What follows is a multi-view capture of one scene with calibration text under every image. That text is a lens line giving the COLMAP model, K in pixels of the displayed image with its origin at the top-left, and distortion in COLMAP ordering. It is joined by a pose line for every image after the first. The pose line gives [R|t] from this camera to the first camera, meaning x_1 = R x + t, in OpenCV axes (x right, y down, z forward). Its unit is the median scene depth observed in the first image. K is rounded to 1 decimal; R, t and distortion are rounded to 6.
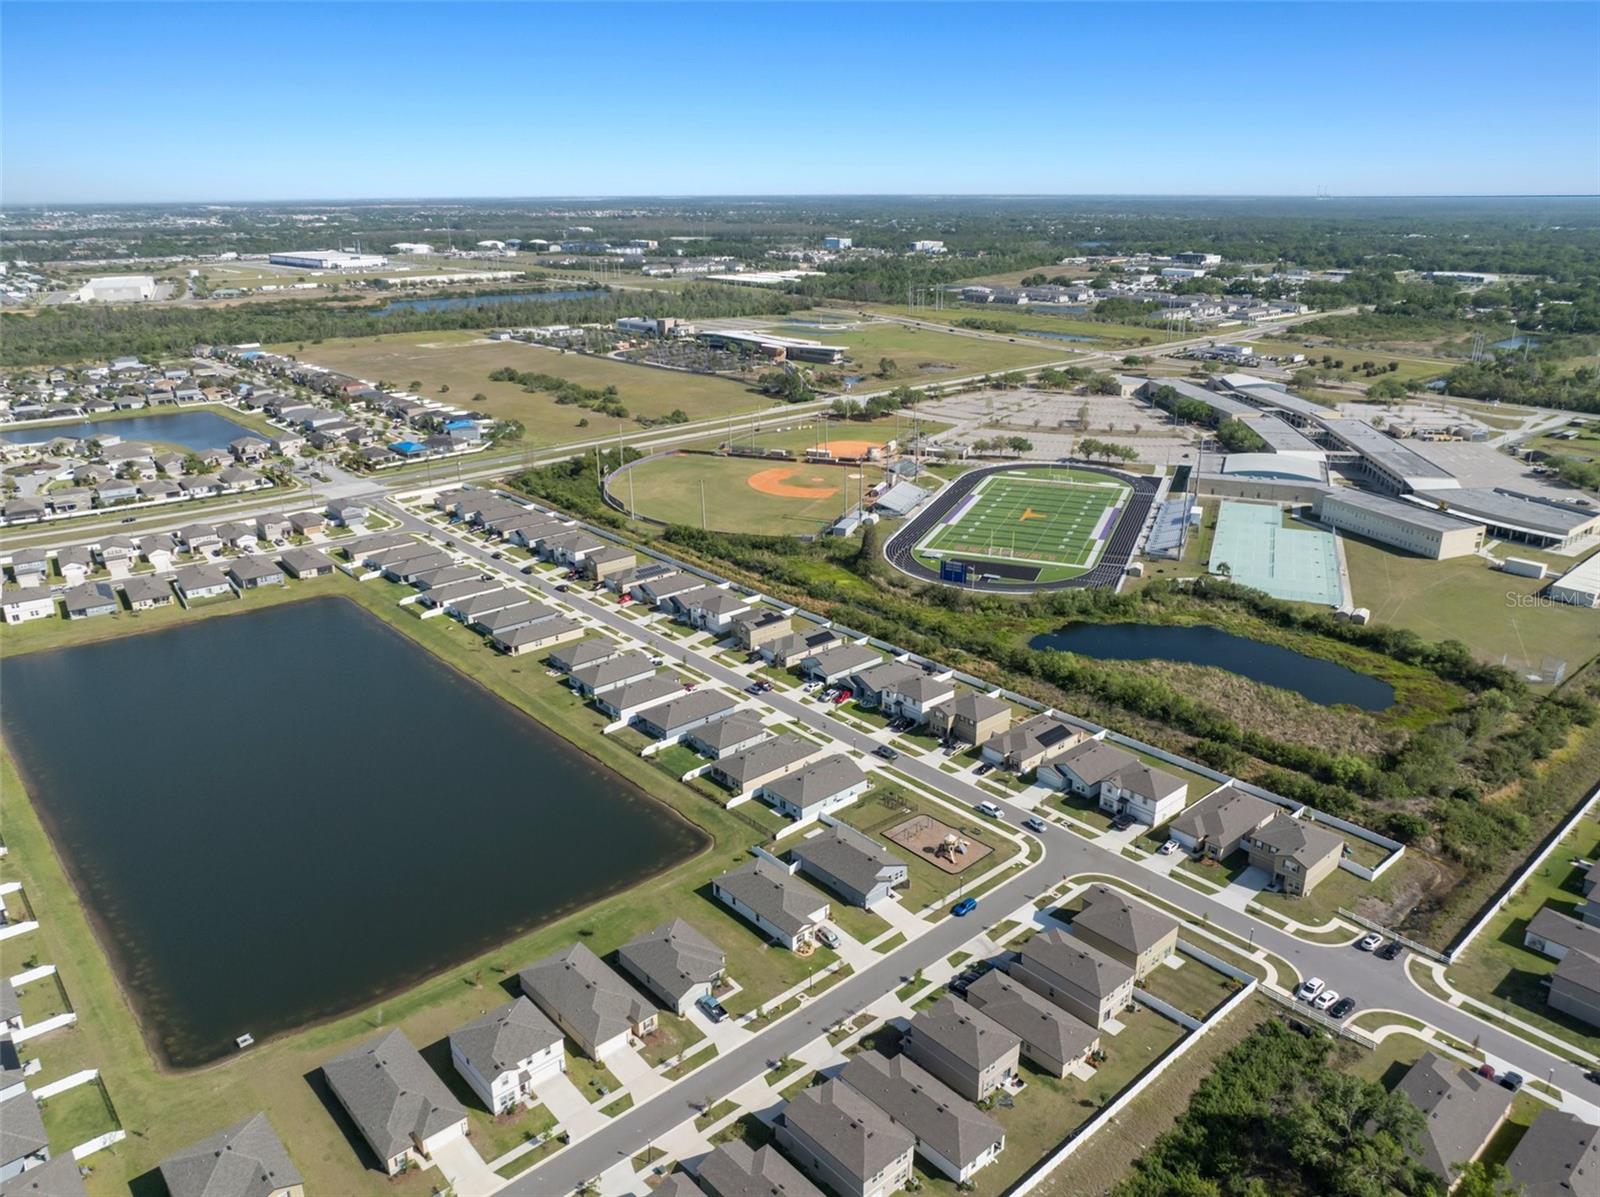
lens RADIAL K [[1138.3, 0, 800.0], [0, 1138.3, 598.5], [0, 0, 1]] dist [-0.015362, -0.004338]
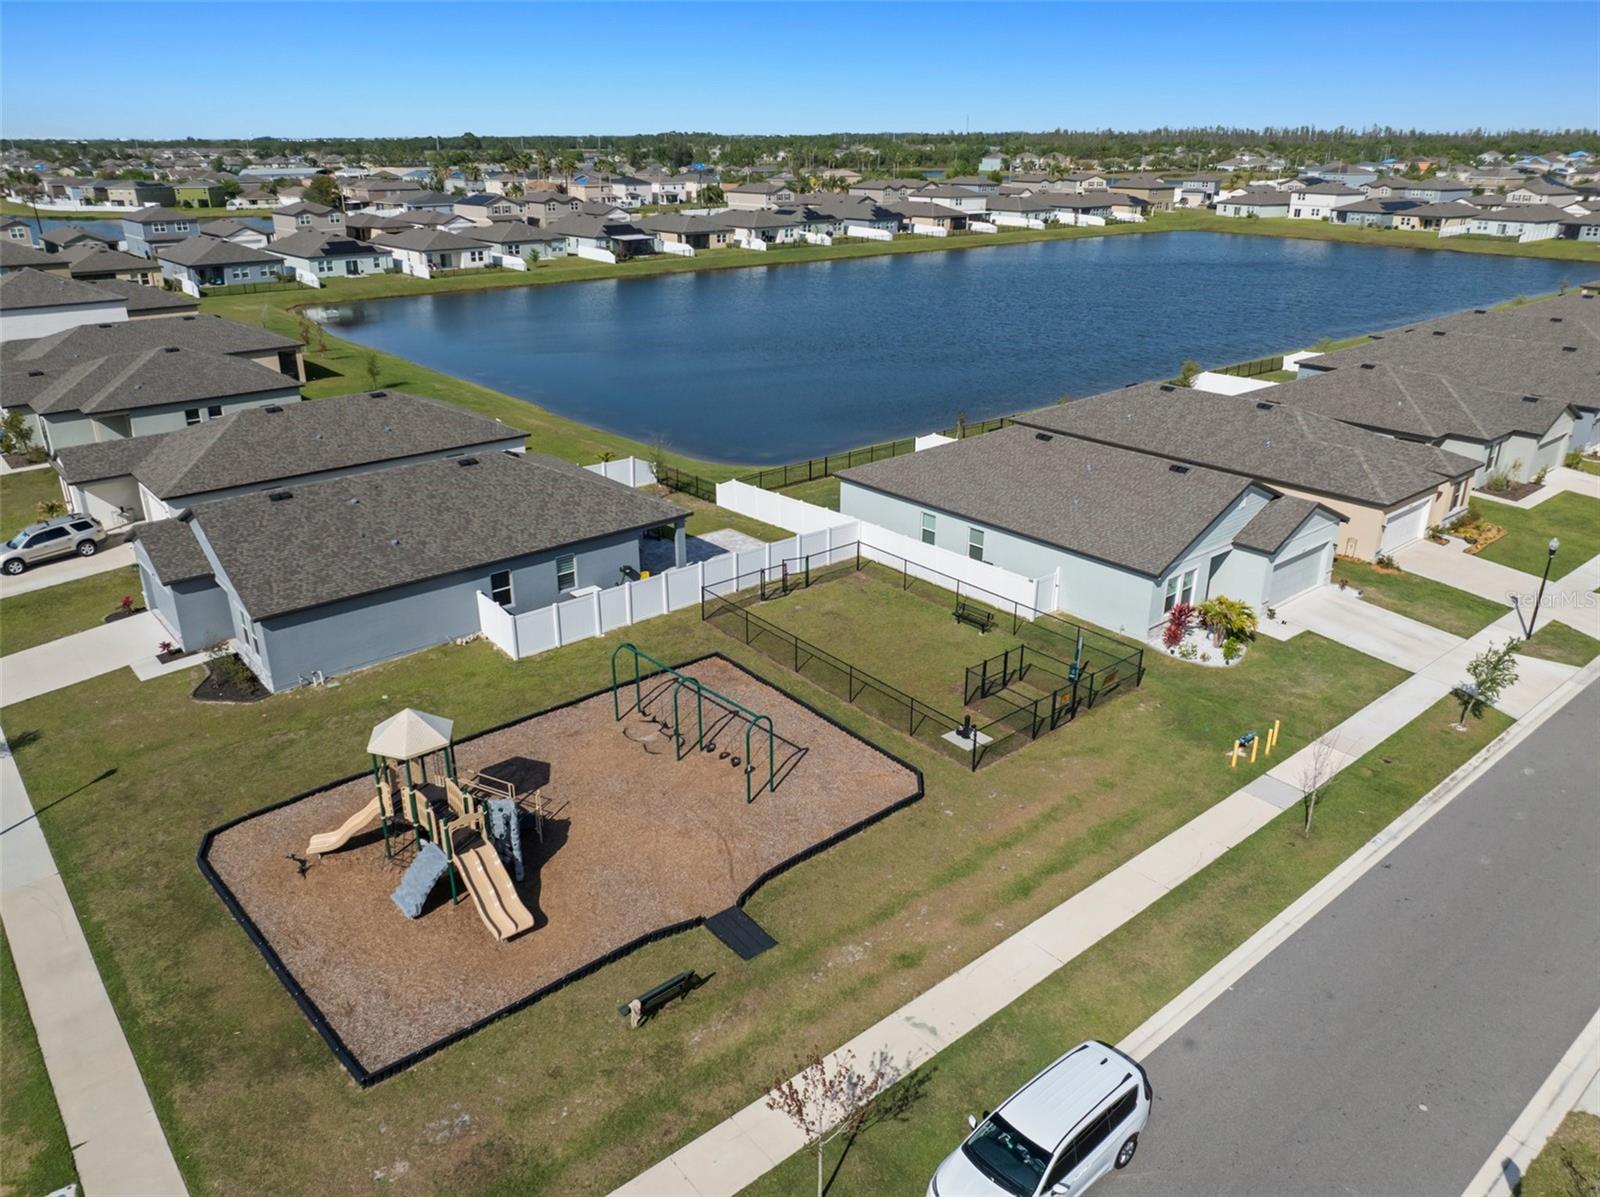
lens RADIAL K [[1138.3, 0, 800.0], [0, 1138.3, 598.5], [0, 0, 1]] dist [-0.015362, -0.004338]
pose [[-0.020925, 0.381182, -0.924263, 0.153567], [-0.339780, 0.866728, 0.365146, 0.074272], [0.940272, 0.321687, 0.111381, 0.607588]]
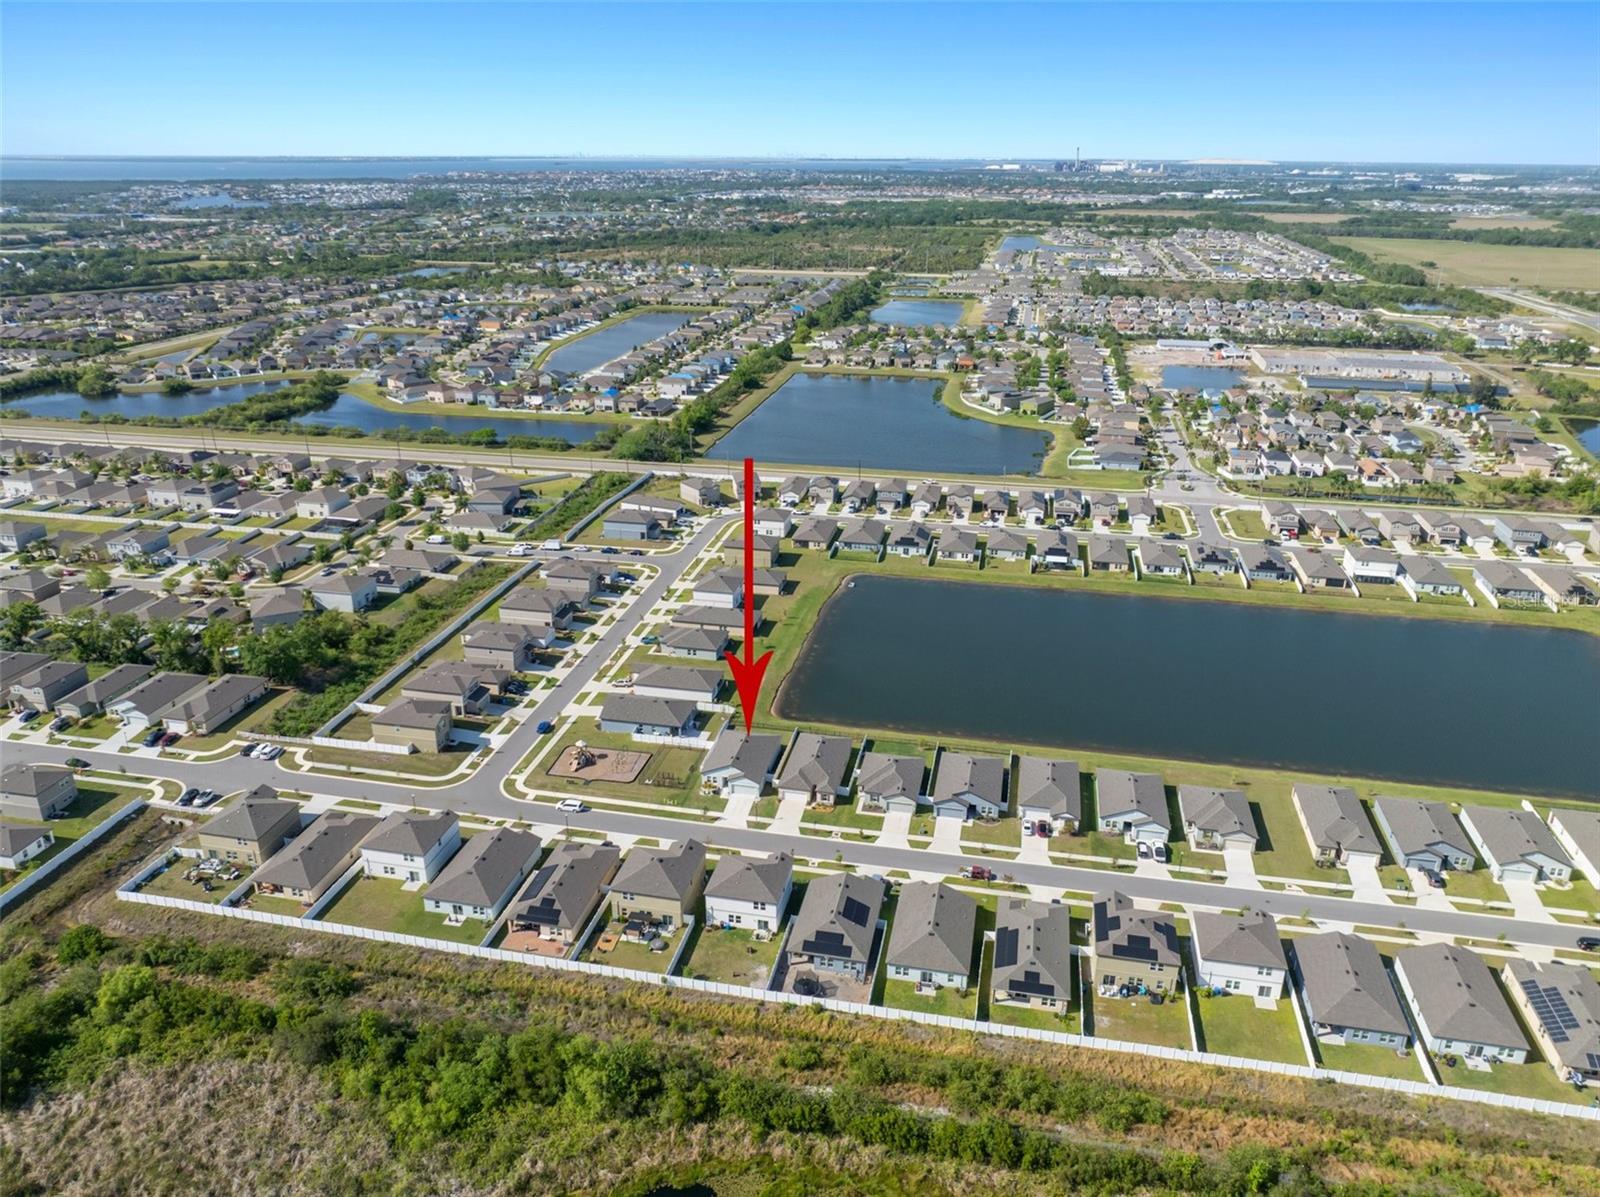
lens RADIAL K [[1138.3, 0, 800.0], [0, 1138.3, 598.5], [0, 0, 1]] dist [-0.015362, -0.004338]
pose [[-0.802709, 0.219332, -0.554573, 0.321502], [-0.203716, 0.773133, 0.600637, -0.357862], [0.560498, 0.595113, -0.575920, 0.990150]]
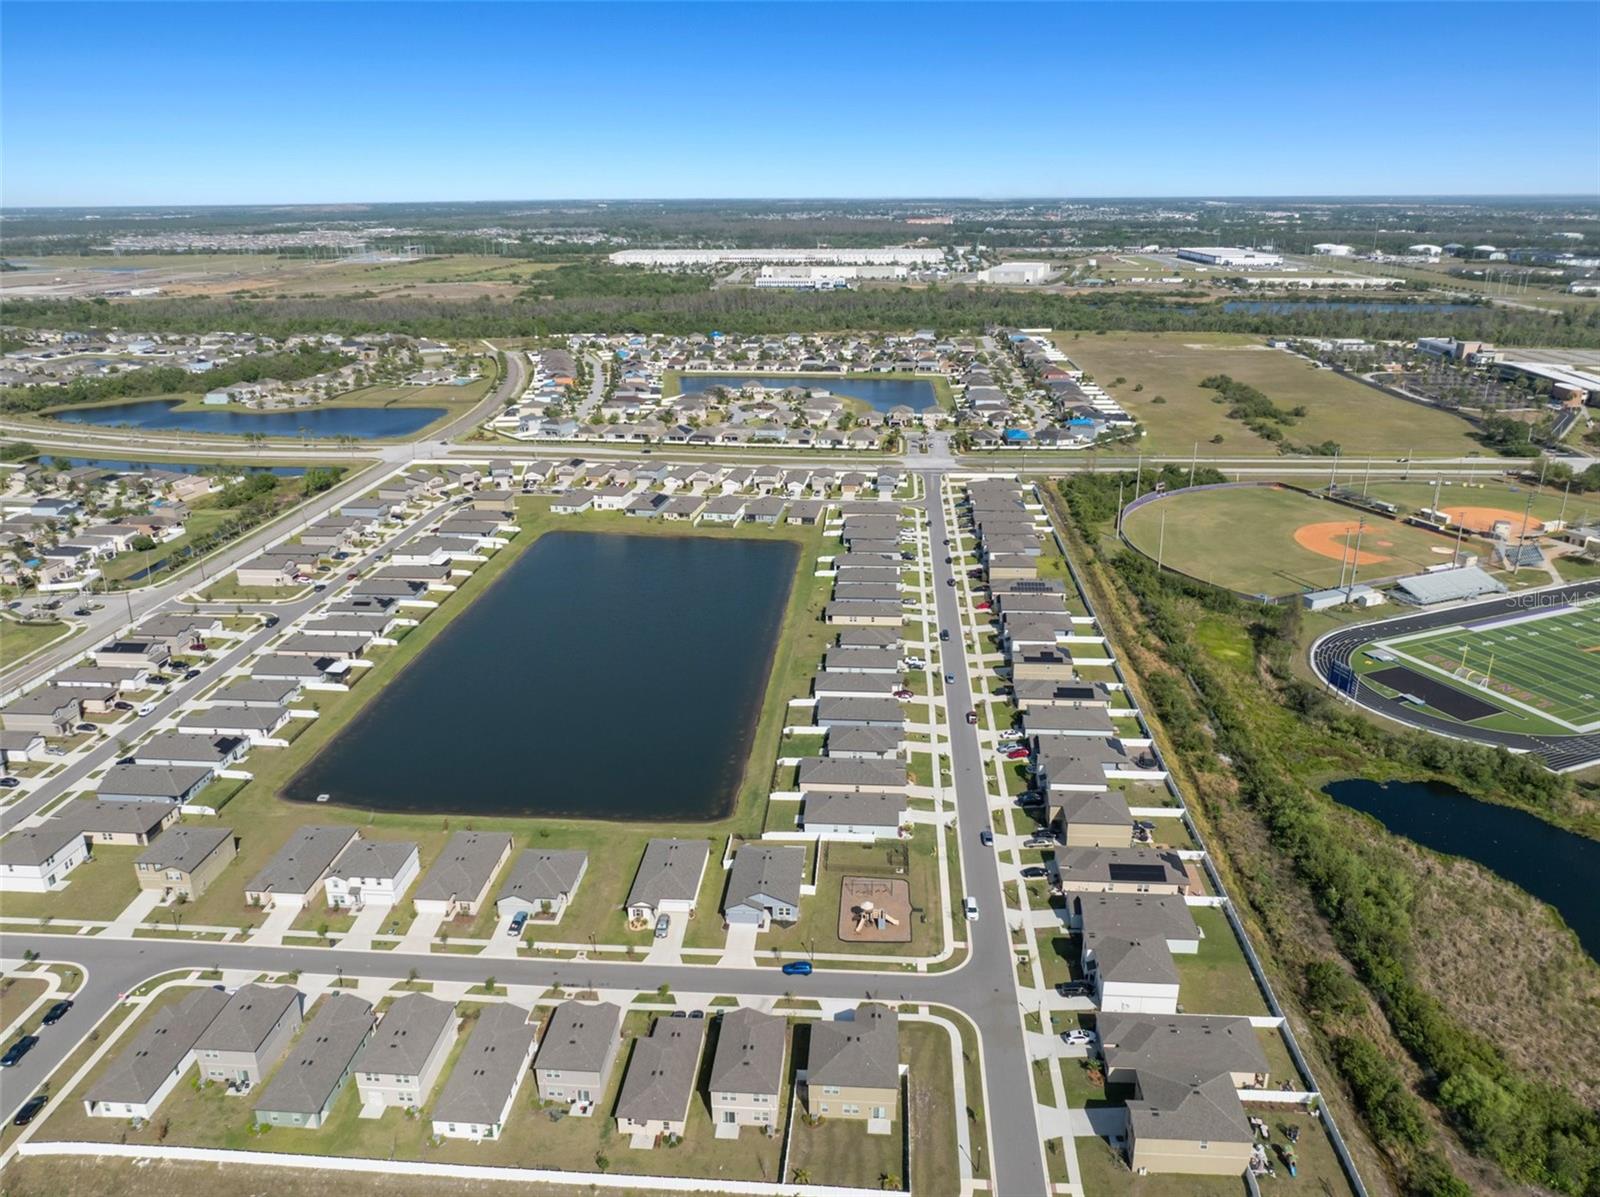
lens RADIAL K [[1138.3, 0, 800.0], [0, 1138.3, 598.5], [0, 0, 1]] dist [-0.015362, -0.004338]
pose [[0.695827, 0.241217, -0.676491, 0.386760], [-0.239553, 0.965923, 0.098020, -0.061615], [0.677082, 0.093850, 0.729899, 0.162539]]
